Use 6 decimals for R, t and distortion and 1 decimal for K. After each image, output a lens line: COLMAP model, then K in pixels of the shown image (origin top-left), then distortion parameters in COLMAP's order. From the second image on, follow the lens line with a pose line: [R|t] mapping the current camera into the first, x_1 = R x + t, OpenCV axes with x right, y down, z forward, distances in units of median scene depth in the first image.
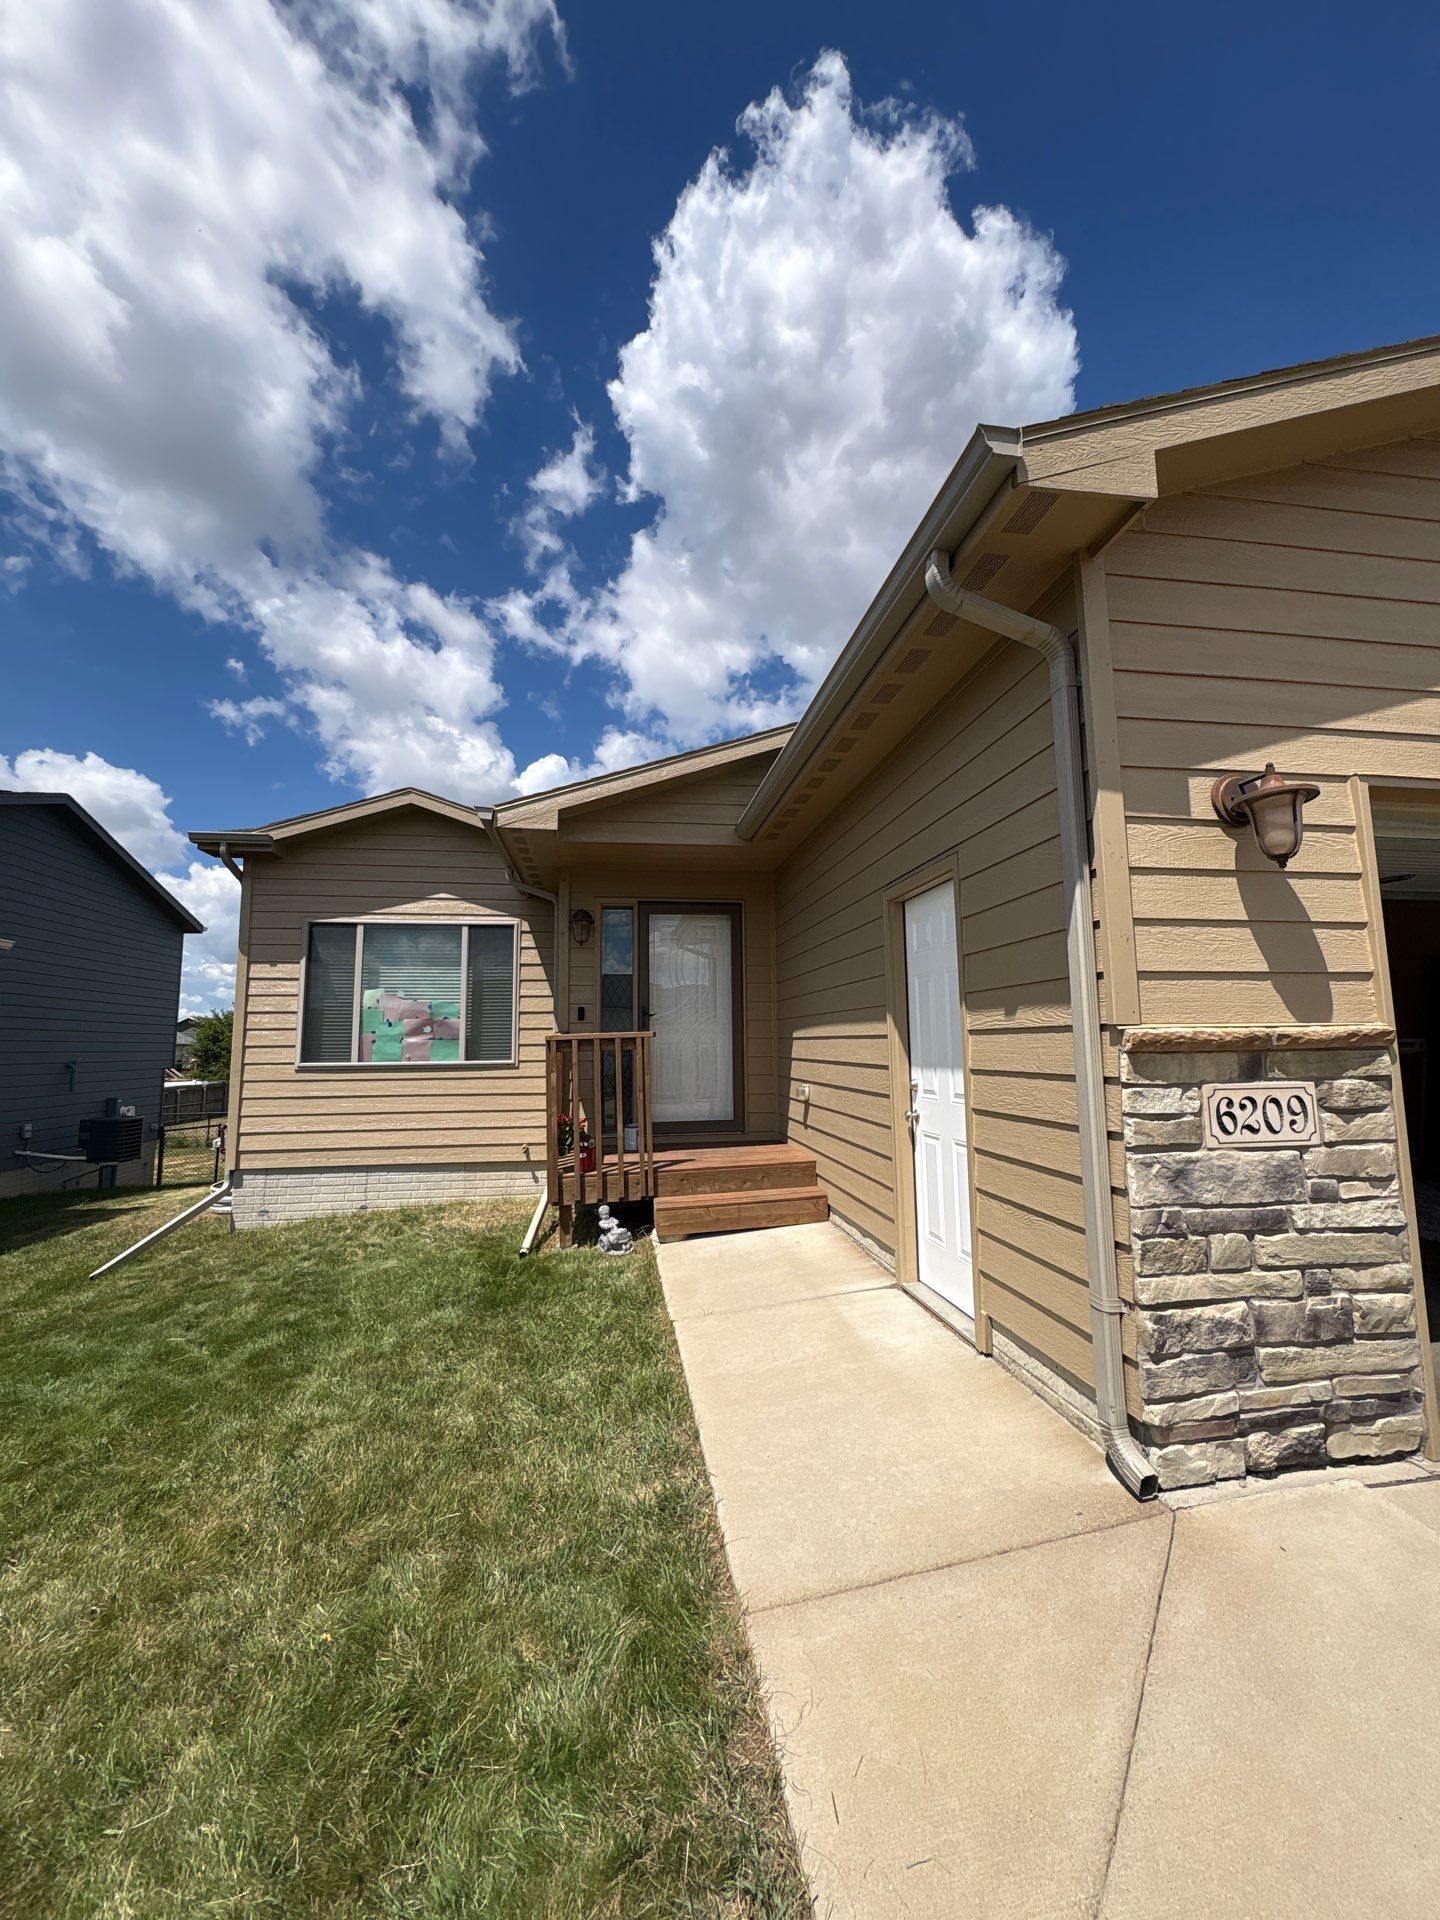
lens RADIAL K [[765.2, 0, 724.0], [0, 765.2, 959.4], [0, 0, 1]] dist [0.002352, -0.001138]
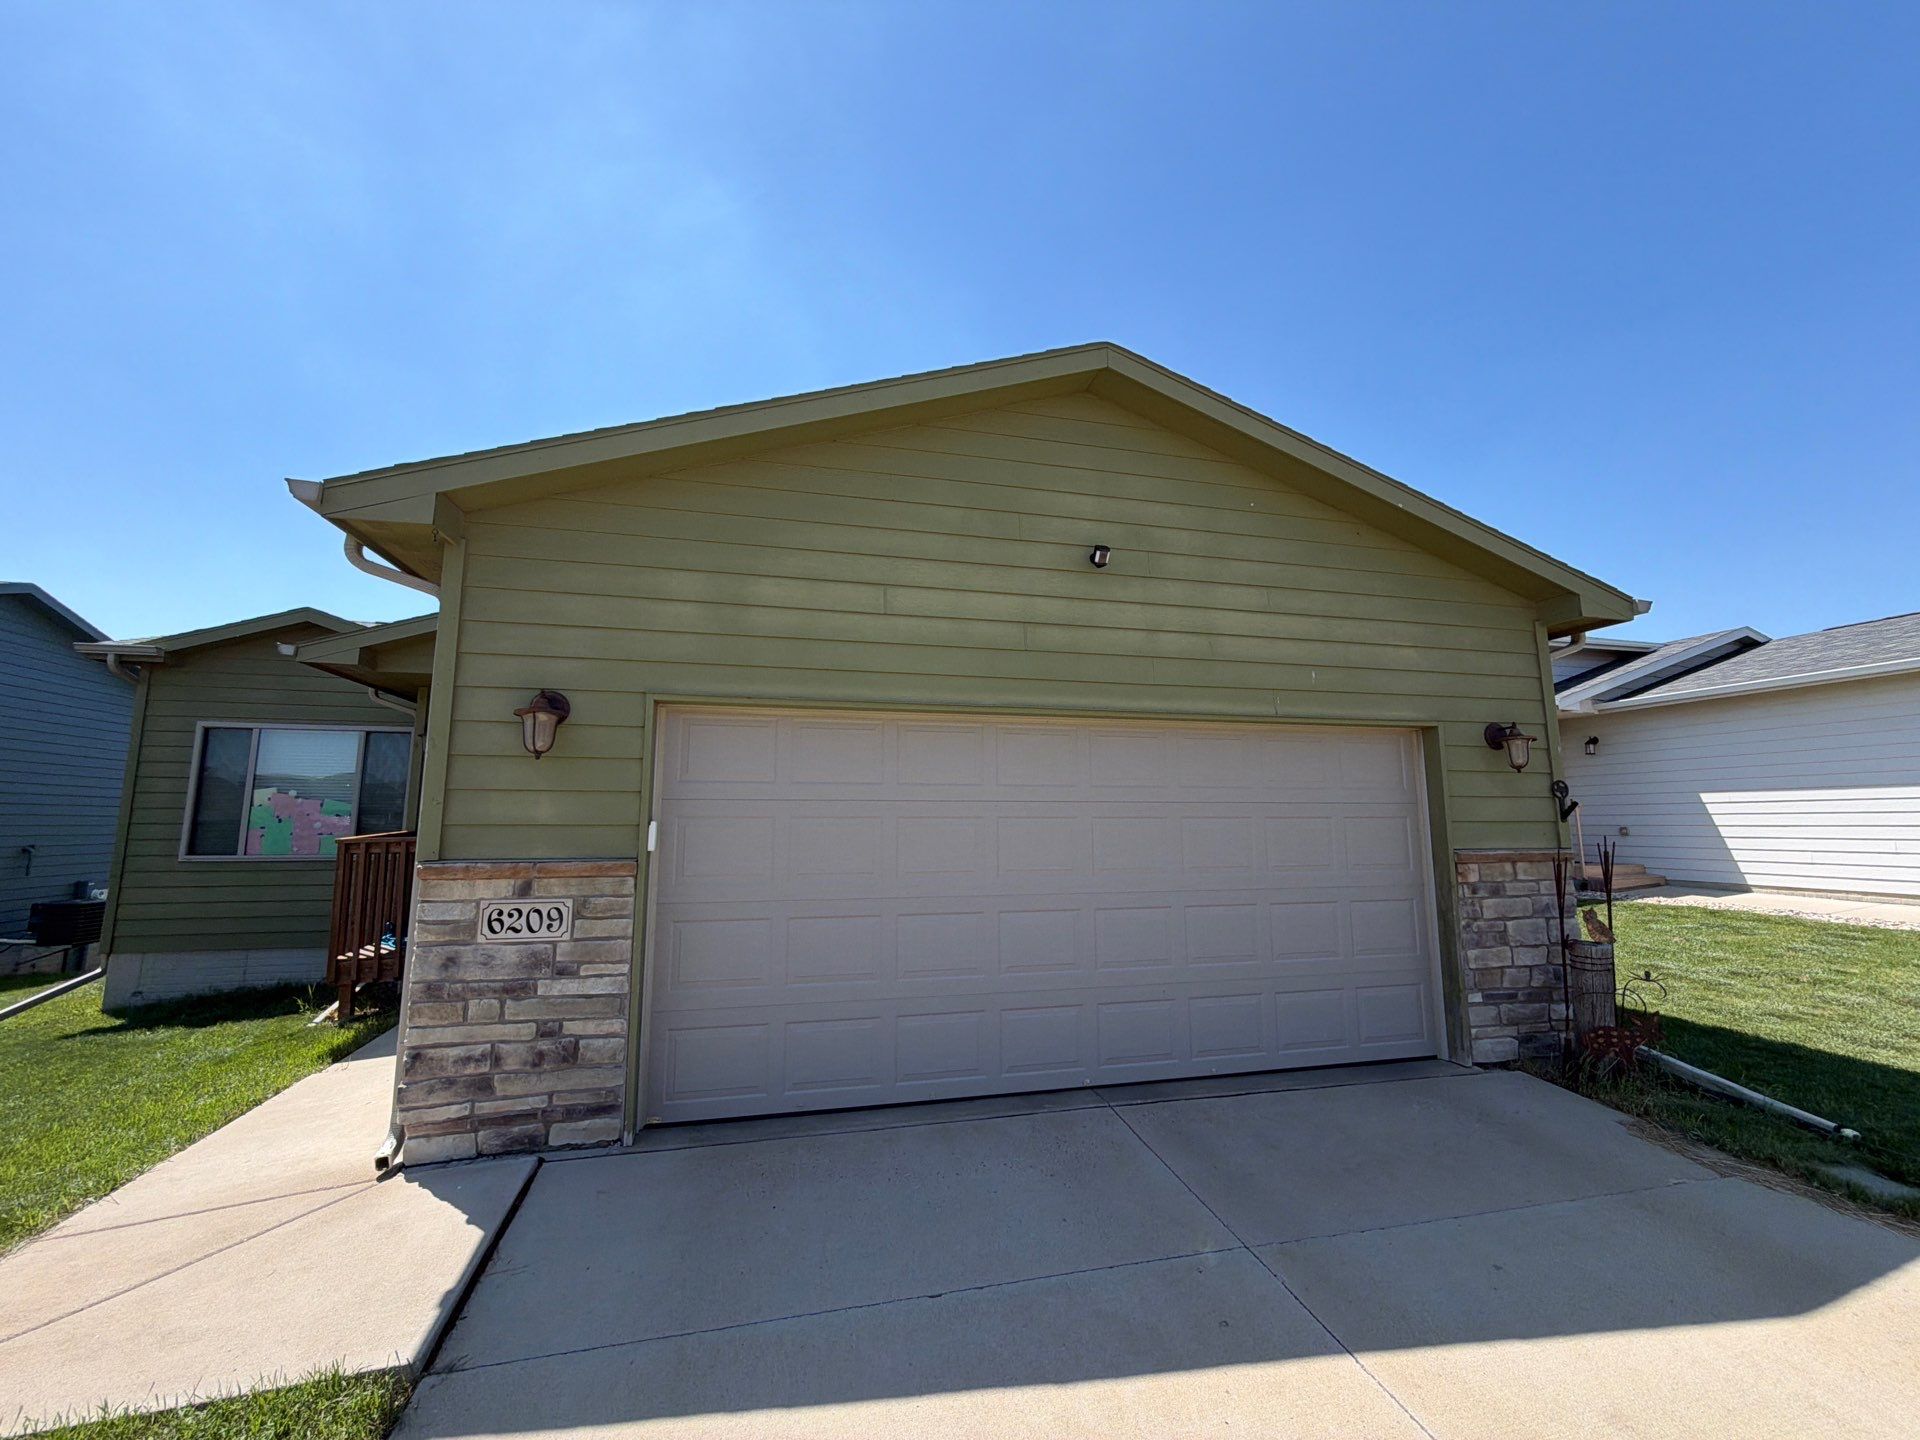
lens RADIAL K [[765.2, 0, 956.1], [0, 765.2, 723.1], [0, 0, 1]] dist [0.002352, -0.001138]
pose [[0.996048, 0.024114, 0.085484, 1.423382], [-0.022425, 0.999535, -0.020658, -0.177515], [-0.085943, 0.018660, 0.996125, -0.597022]]
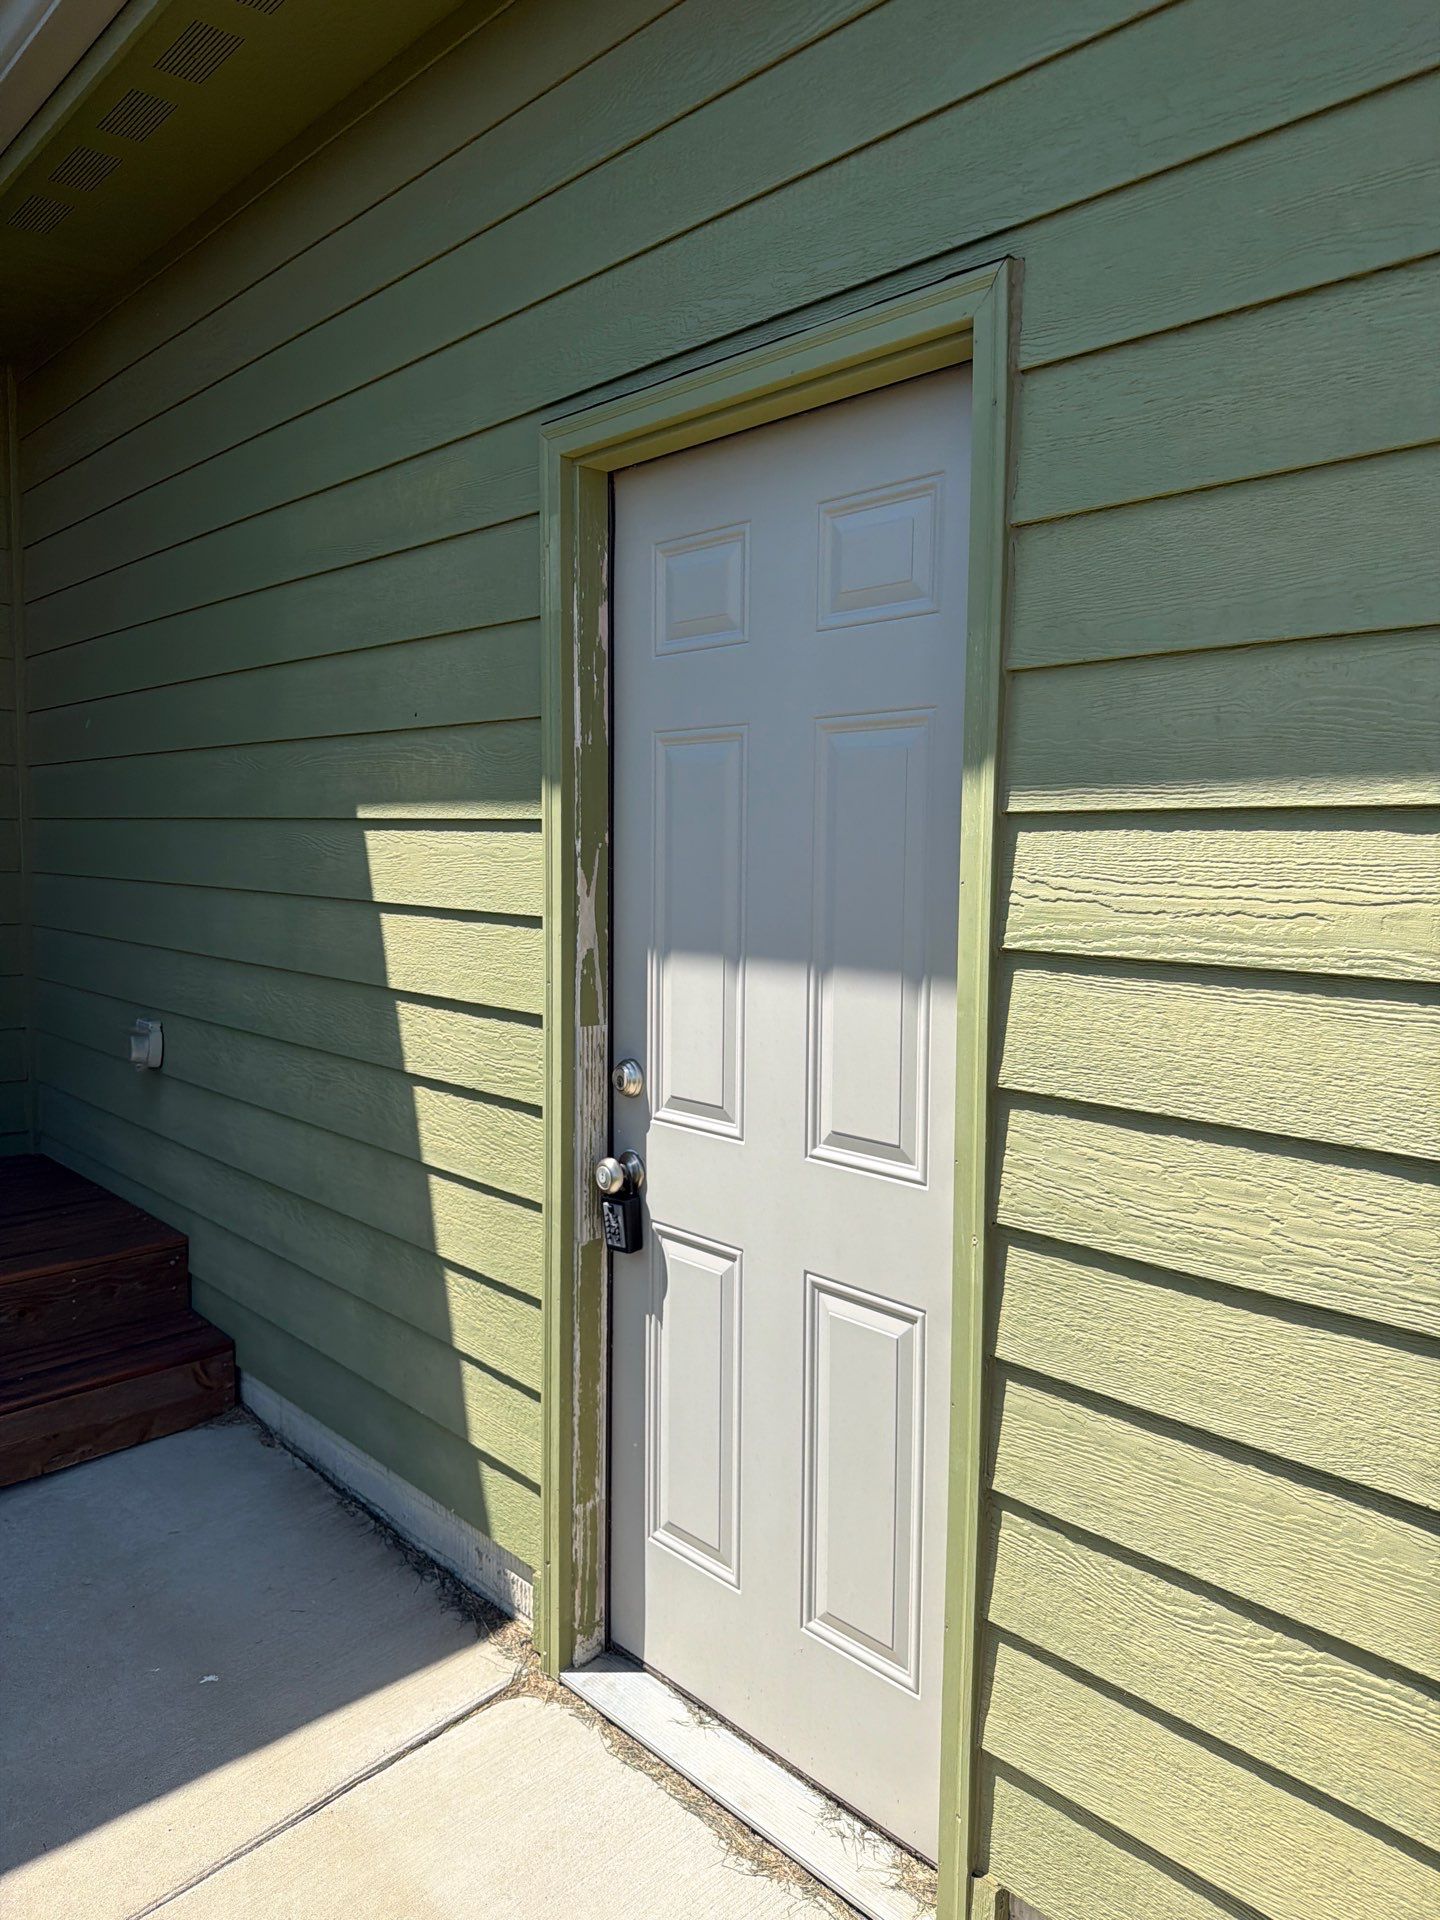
lens RADIAL K [[1440.8, 0, 715.9], [0, 1440.8, 974.0], [0, 0, 1]] dist [0.034175, -0.006024]
pose [[0.842050, -0.021070, 0.538988, -0.068218], [-0.085551, 0.981372, 0.172018, 0.028255], [-0.532572, -0.190959, 0.824562, 0.871238]]
